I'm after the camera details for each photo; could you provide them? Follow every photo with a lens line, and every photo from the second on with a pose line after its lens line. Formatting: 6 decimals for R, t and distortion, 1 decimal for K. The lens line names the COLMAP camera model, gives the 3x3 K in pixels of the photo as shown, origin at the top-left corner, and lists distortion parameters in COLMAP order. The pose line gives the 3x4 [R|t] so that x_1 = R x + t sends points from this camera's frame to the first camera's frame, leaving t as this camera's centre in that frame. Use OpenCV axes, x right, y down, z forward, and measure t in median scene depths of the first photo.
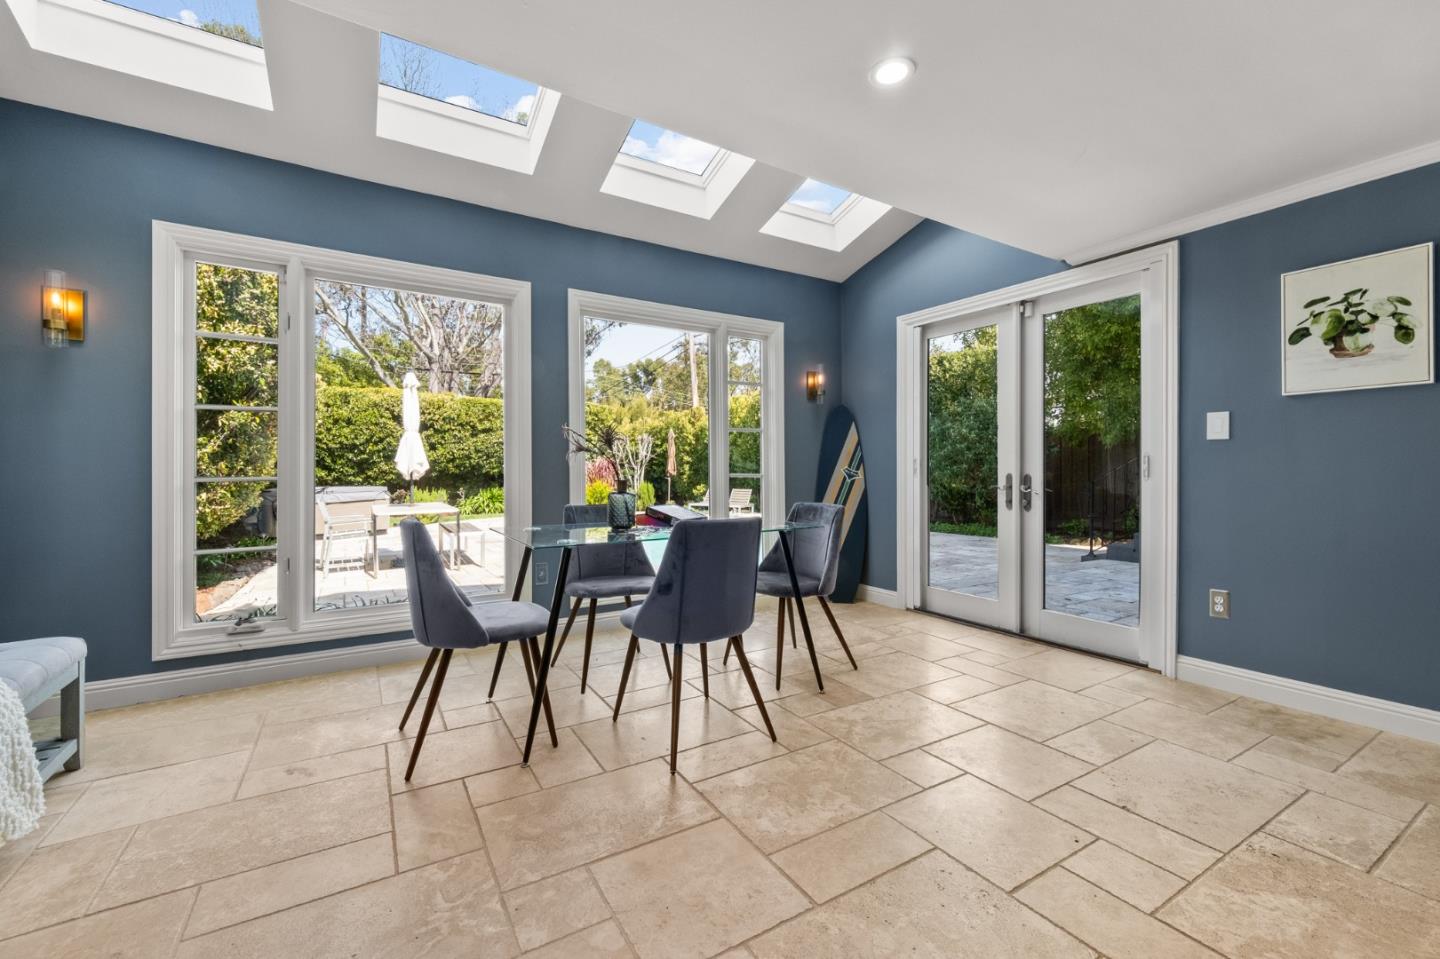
lens RADIAL K [[591.7, 0, 714.8], [0, 591.7, 472.0], [0, 0, 1]] dist [0.000611, -0.000209]
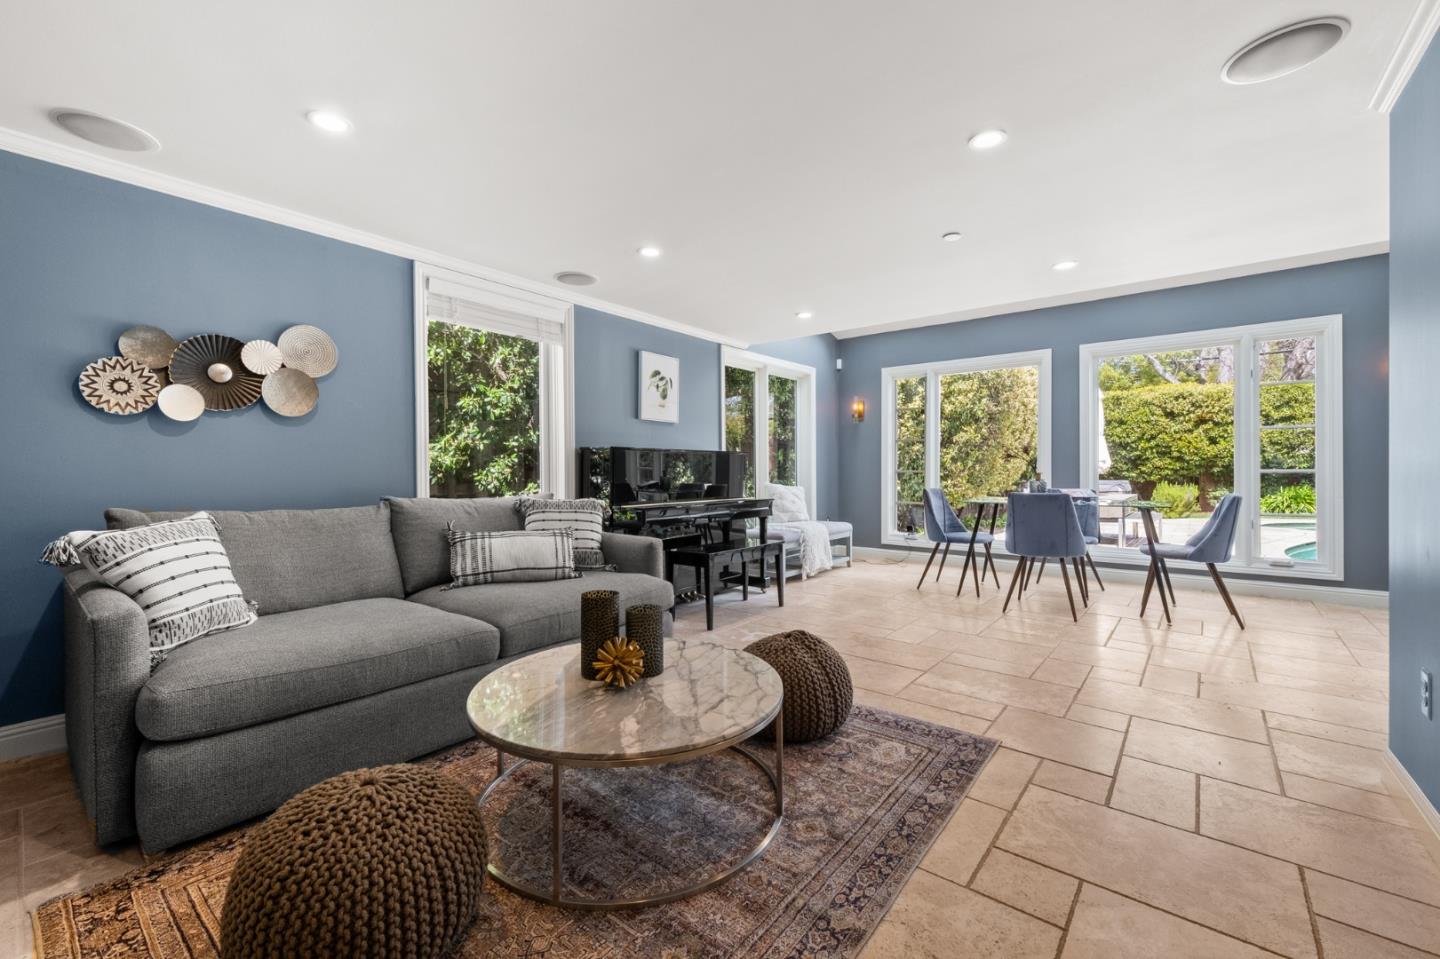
lens RADIAL K [[591.7, 0, 714.8], [0, 591.7, 472.0], [0, 0, 1]] dist [0.000611, -0.000209]
pose [[0.327392, 0.004923, -0.944876, 0.574055], [0.002410, 0.999979, 0.006045, -0.001498], [0.944885, -0.004256, 0.327374, -0.236236]]
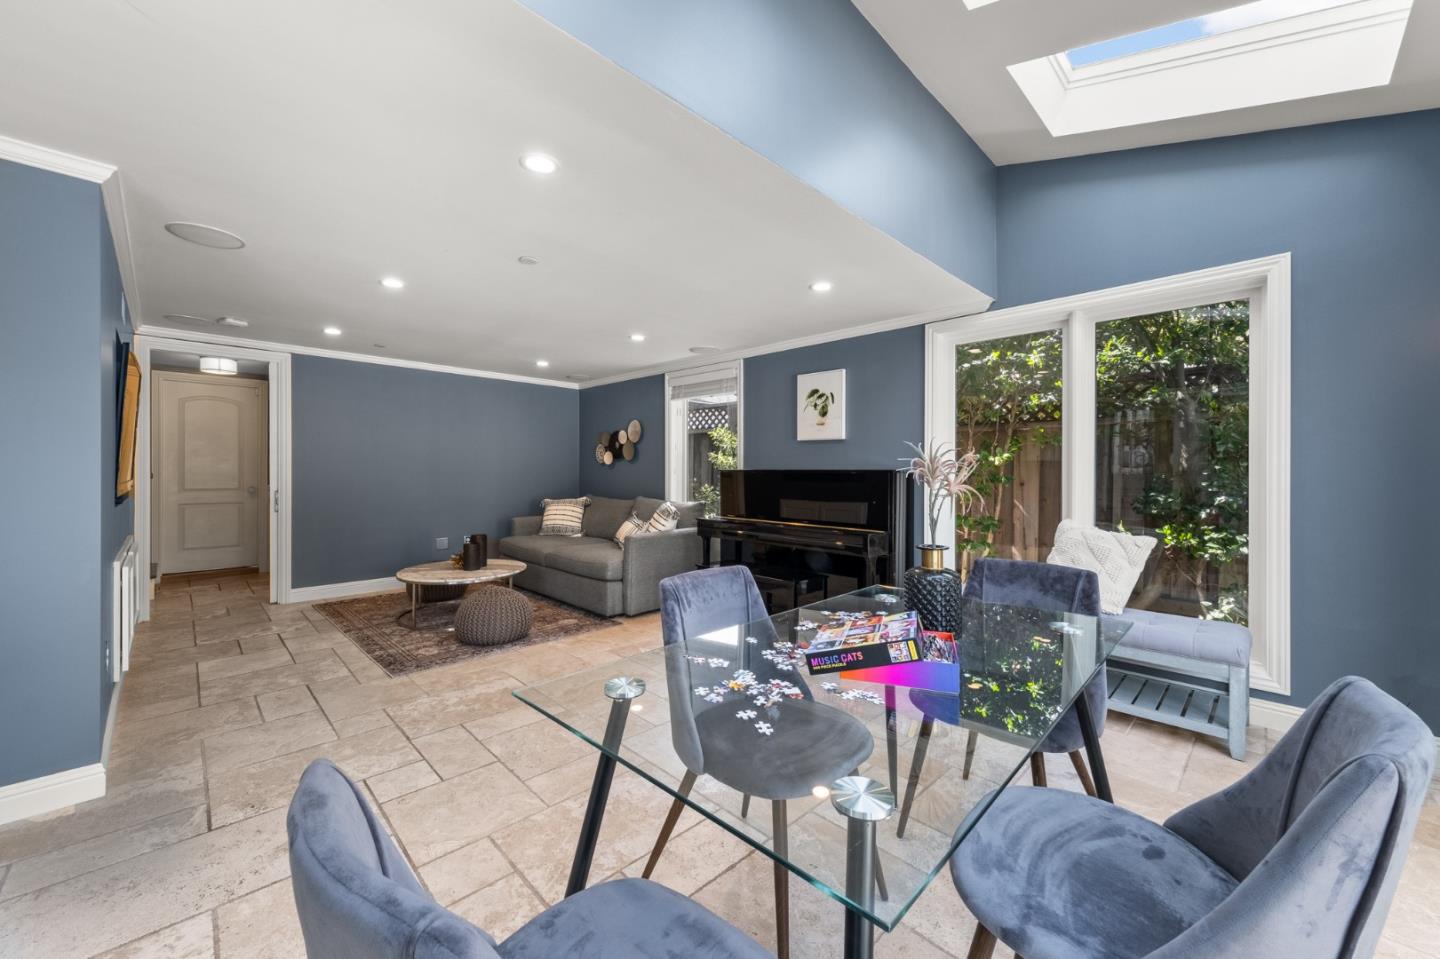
lens RADIAL K [[555.5, 0, 712.7], [0, 555.5, 478.4], [0, 0, 1]] dist [0.001914, -0.000105]
pose [[-0.976335, -0.000743, -0.216262, 0.063549], [-0.003207, 0.999934, 0.011044, -0.023272], [0.216240, 0.011477, -0.976273, 0.695813]]
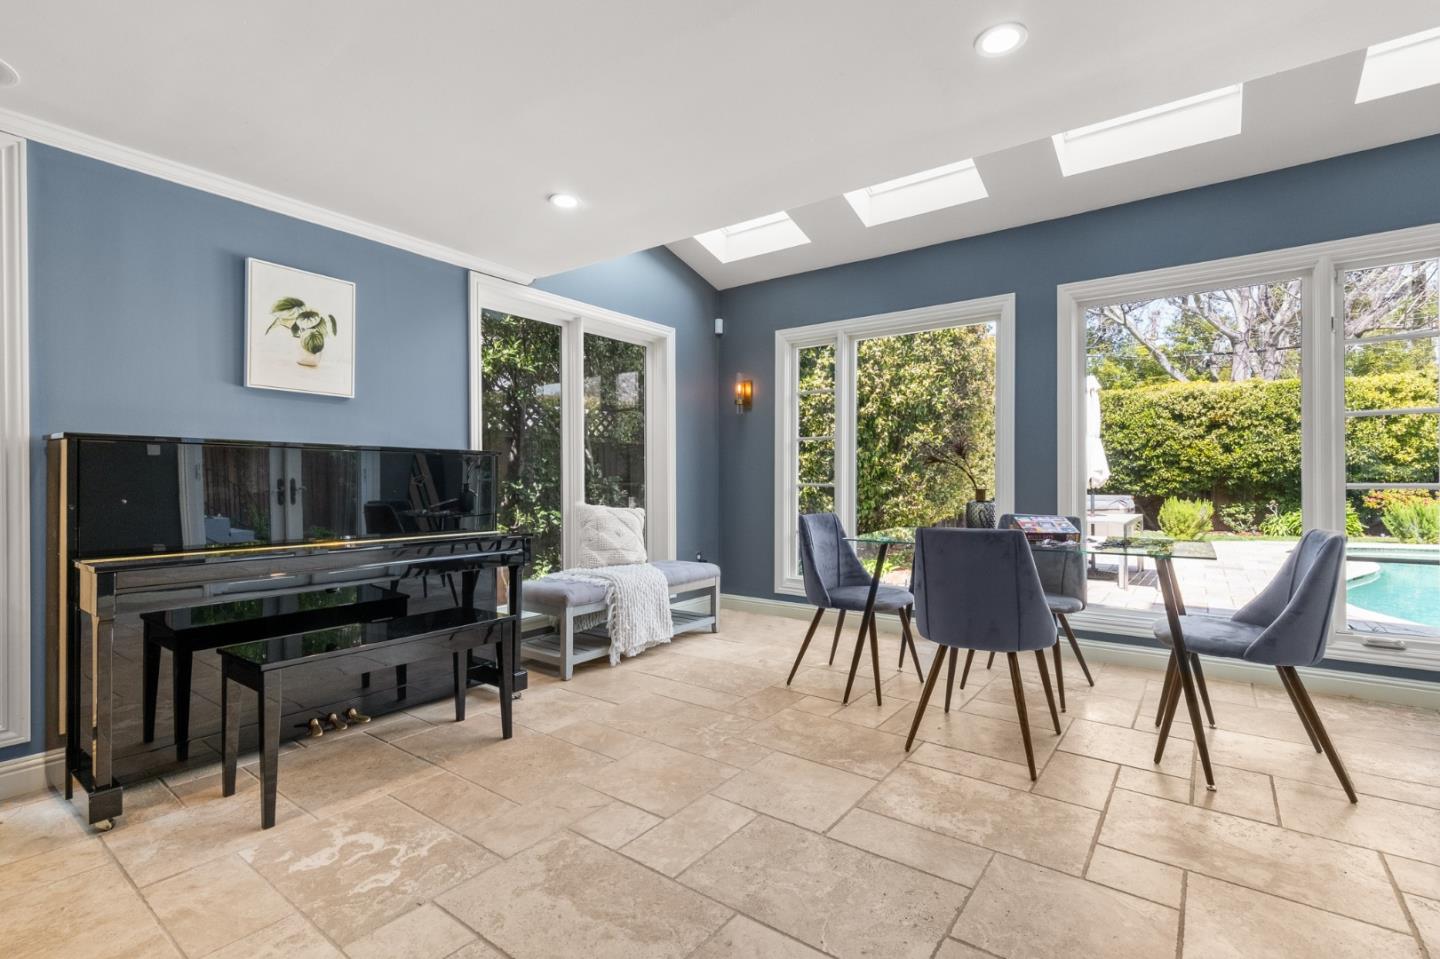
lens RADIAL K [[655.8, 0, 723.1], [0, 655.8, 482.1], [0, 0, 1]] dist [0.018920, -0.011700]
pose [[0.379998, 0.003346, -0.924981, 0.347831], [0.000376, 0.999993, 0.003771, -0.001593], [0.924987, -0.001780, 0.379994, 0.073810]]
